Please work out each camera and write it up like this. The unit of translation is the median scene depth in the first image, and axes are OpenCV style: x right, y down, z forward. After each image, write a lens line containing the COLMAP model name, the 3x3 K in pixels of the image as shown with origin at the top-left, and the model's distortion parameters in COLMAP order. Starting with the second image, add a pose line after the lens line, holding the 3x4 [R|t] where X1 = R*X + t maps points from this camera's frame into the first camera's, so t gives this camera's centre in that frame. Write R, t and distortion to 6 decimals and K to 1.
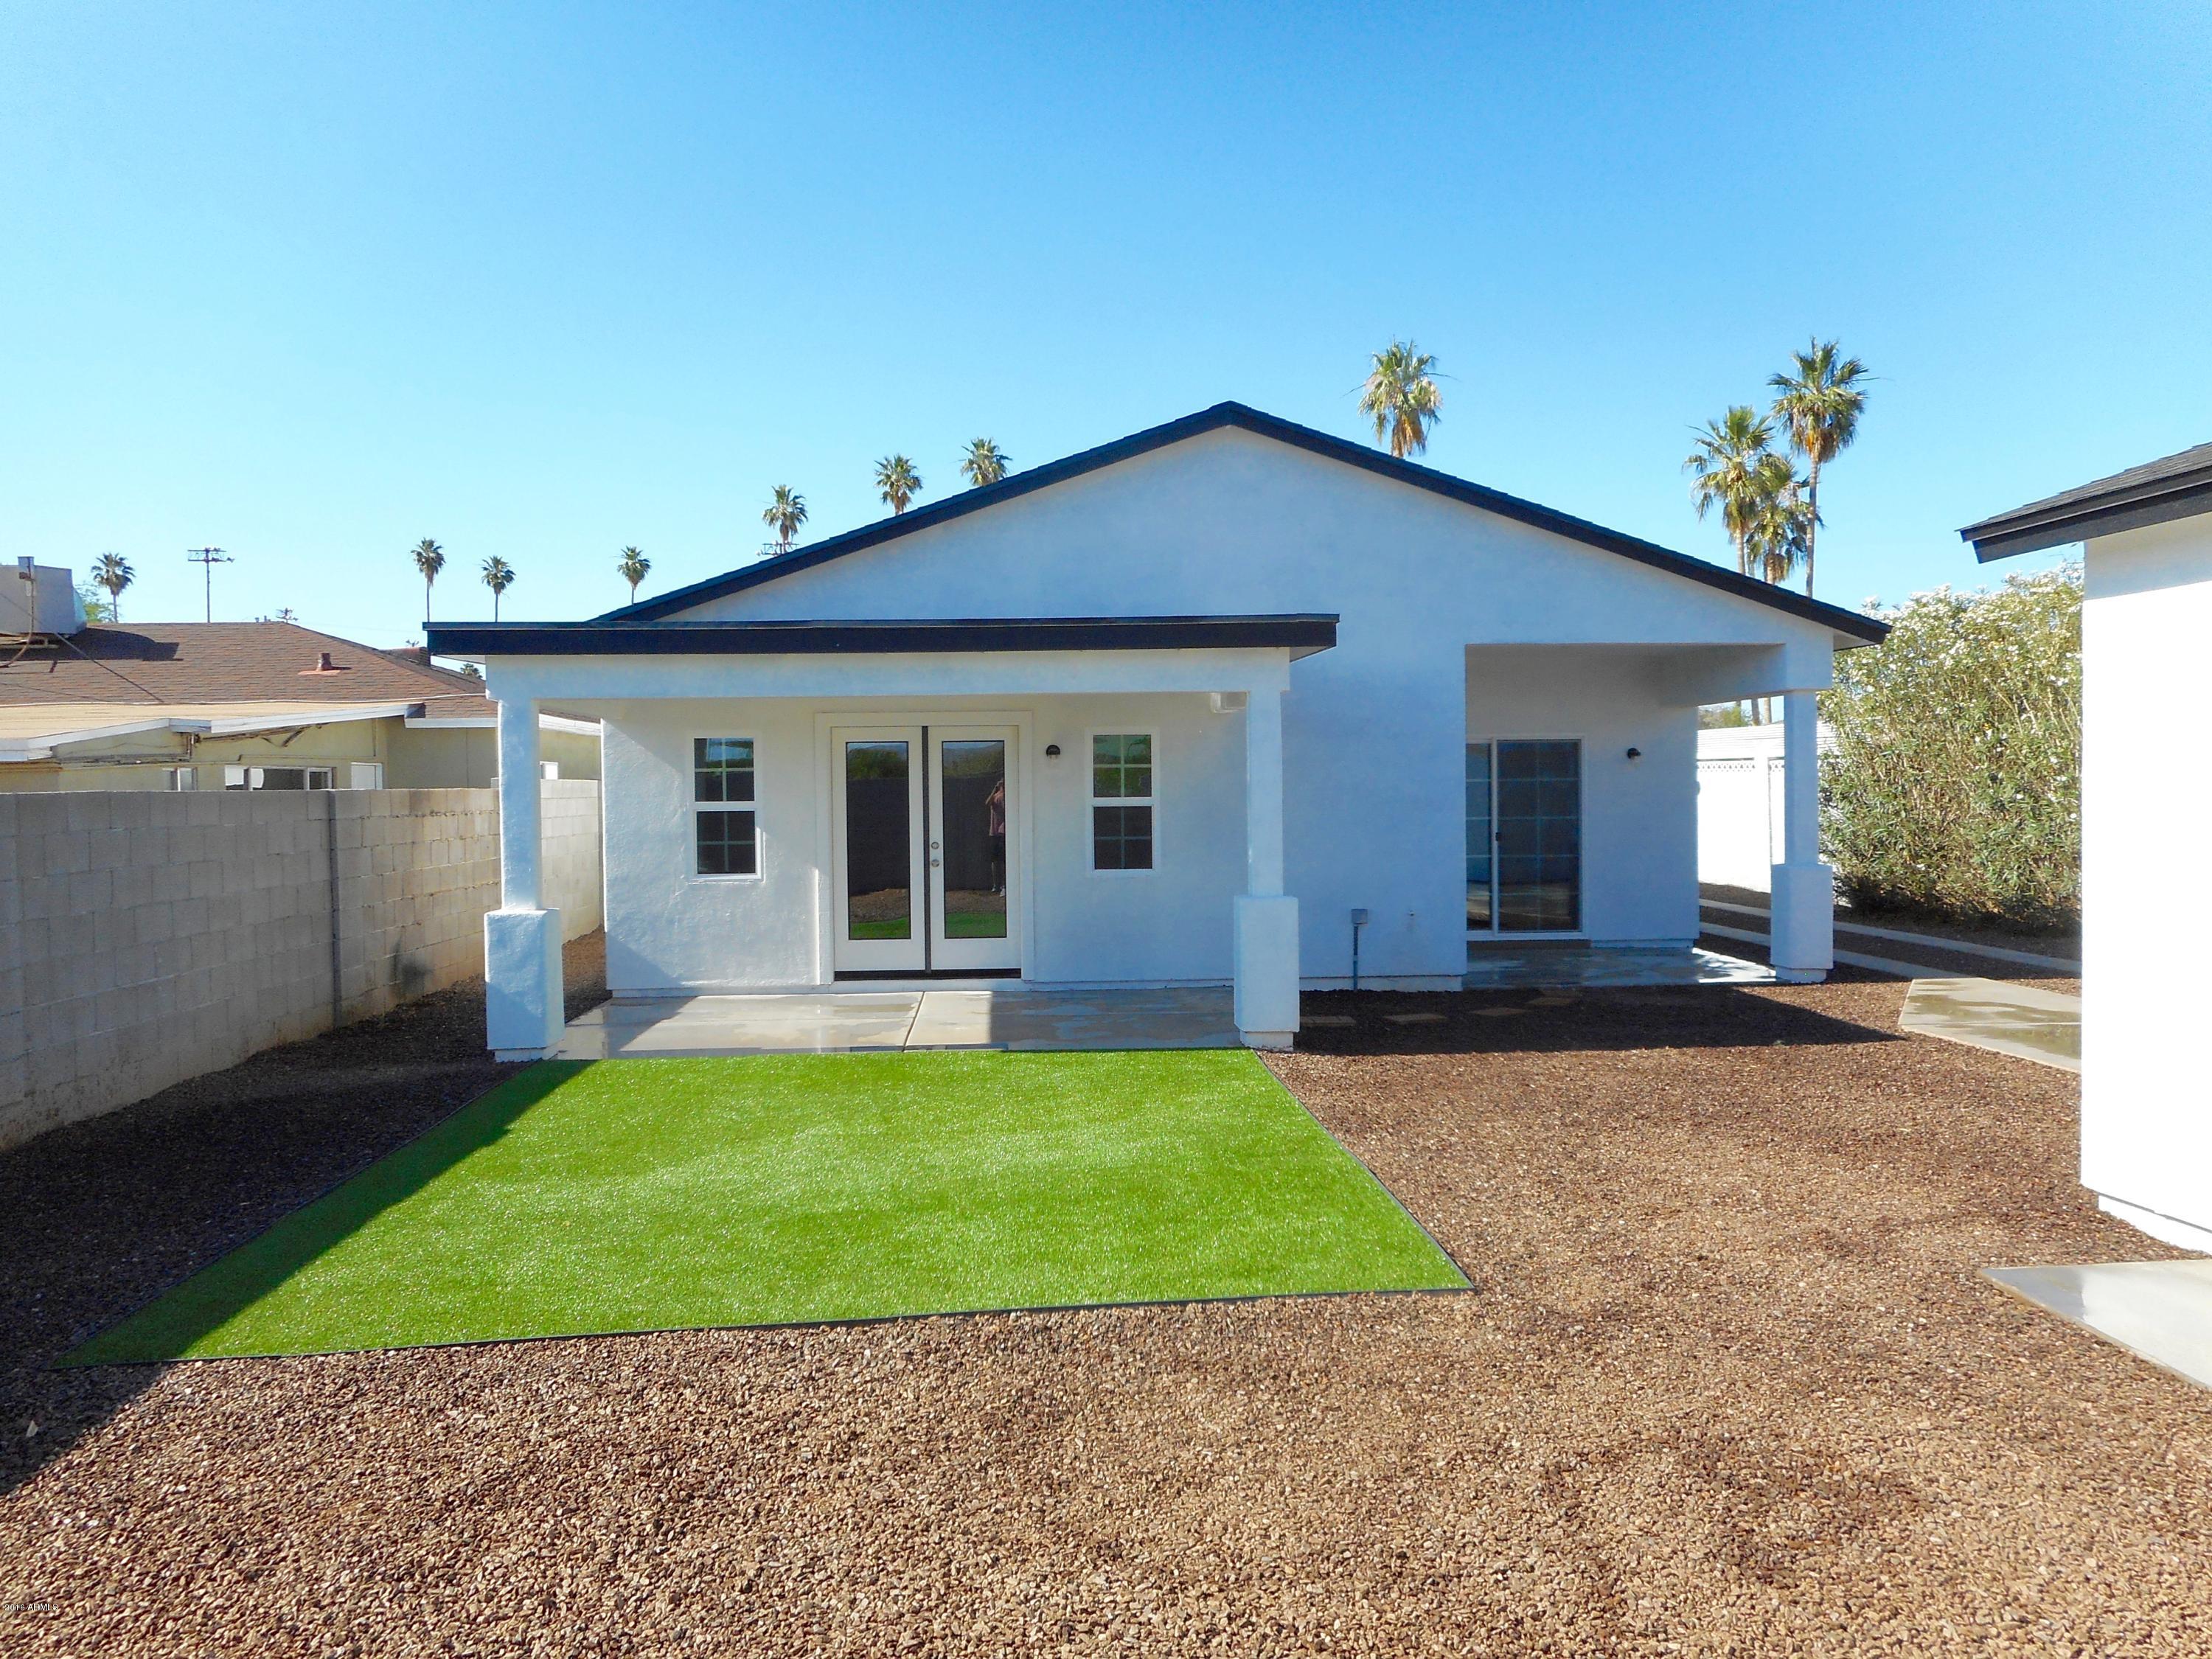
lens RADIAL K [[1665.4, 0, 1123.1], [0, 1665.4, 841.2], [0, 0, 1]] dist [0.012793, -0.001740]
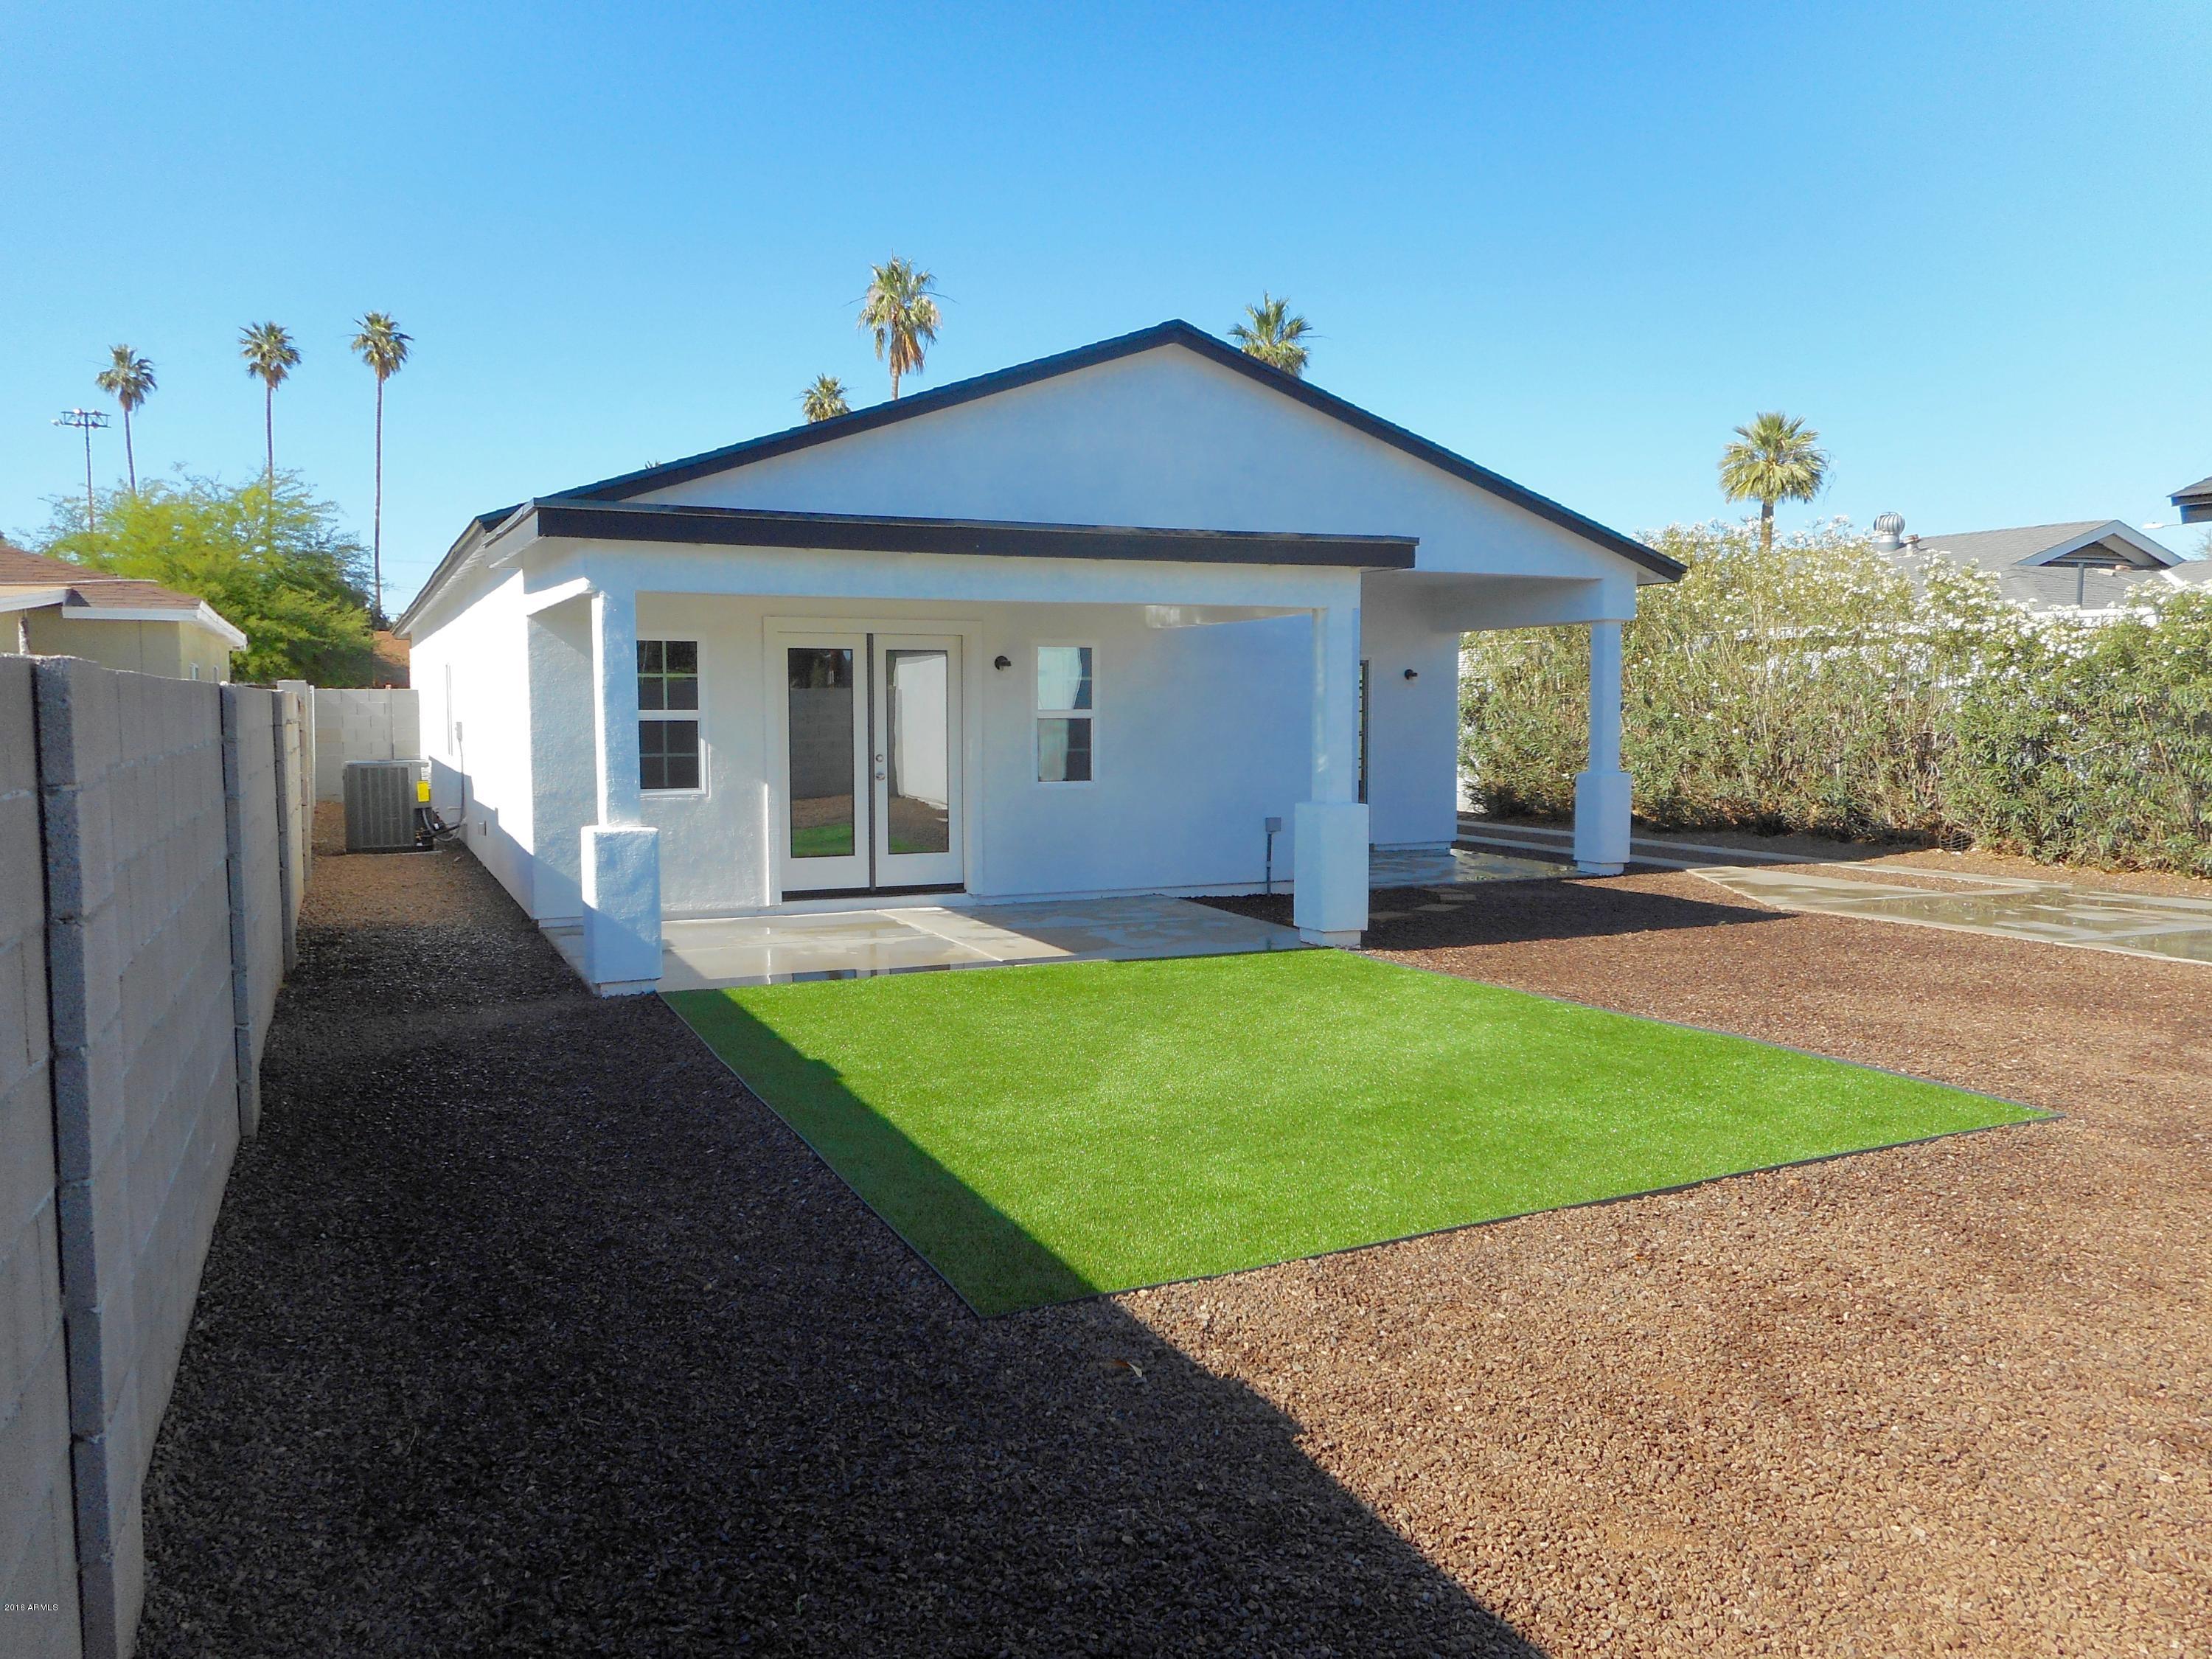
lens RADIAL K [[1665.4, 0, 1128.6], [0, 1665.4, 819.4], [0, 0, 1]] dist [0.012793, -0.001740]
pose [[0.933615, -0.015632, 0.357937, -0.328354], [0.002954, 0.999350, 0.035940, 0.004122], [-0.358266, -0.032497, 0.933054, 0.049932]]
